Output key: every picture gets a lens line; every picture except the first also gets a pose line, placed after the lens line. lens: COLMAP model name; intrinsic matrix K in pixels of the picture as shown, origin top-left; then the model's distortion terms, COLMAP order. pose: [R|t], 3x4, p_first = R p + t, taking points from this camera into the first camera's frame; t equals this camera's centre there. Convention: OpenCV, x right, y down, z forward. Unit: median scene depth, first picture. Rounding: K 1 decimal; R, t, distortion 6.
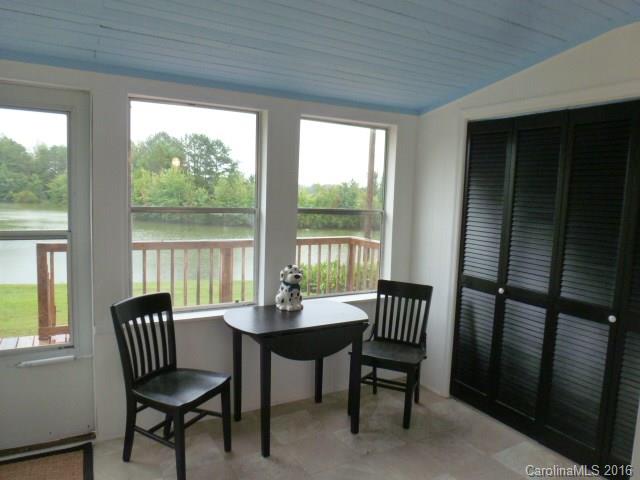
lens RADIAL K [[457.1, 0, 325.1], [0, 457.1, 237.7], [0, 0, 1]] dist [-0.053957, 0.004606]
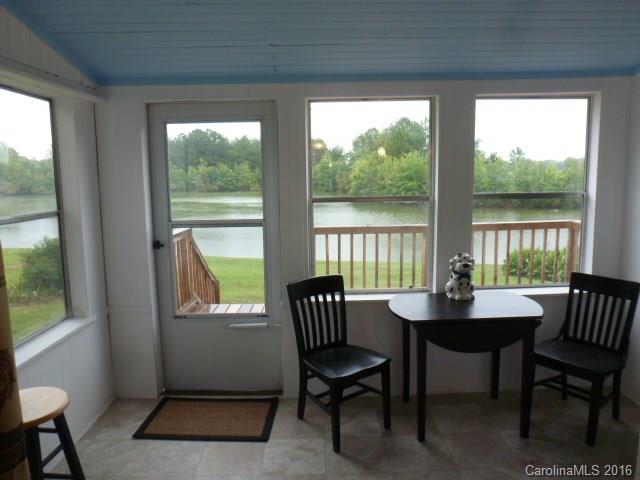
lens RADIAL K [[457.1, 0, 326.5], [0, 457.1, 233.4], [0, 0, 1]] dist [-0.053957, 0.004606]
pose [[0.869948, 0.010936, -0.493023, 0.107732], [0.004386, 0.999543, 0.029912, -0.008546], [0.493124, -0.028184, 0.869502, 0.014602]]
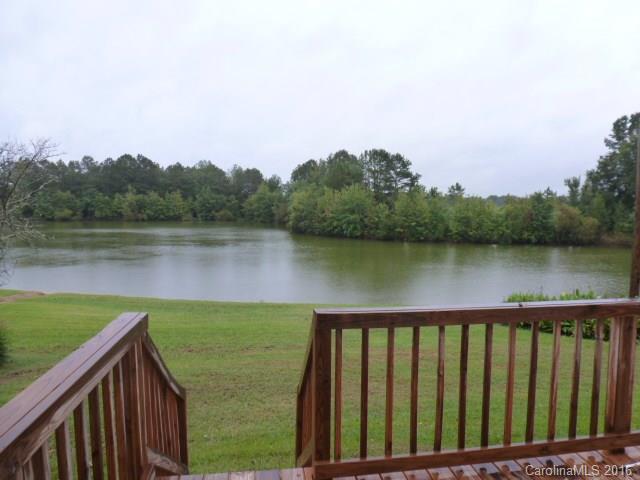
lens RADIAL K [[457.1, 0, 325.1], [0, 457.1, 245.2], [0, 0, 1]] dist [-0.053957, 0.004606]
pose [[0.931704, 0.000967, -0.363217, -0.447335], [-0.006466, 0.999882, -0.013925, -0.065495], [0.363160, 0.015322, 0.931601, 0.500931]]
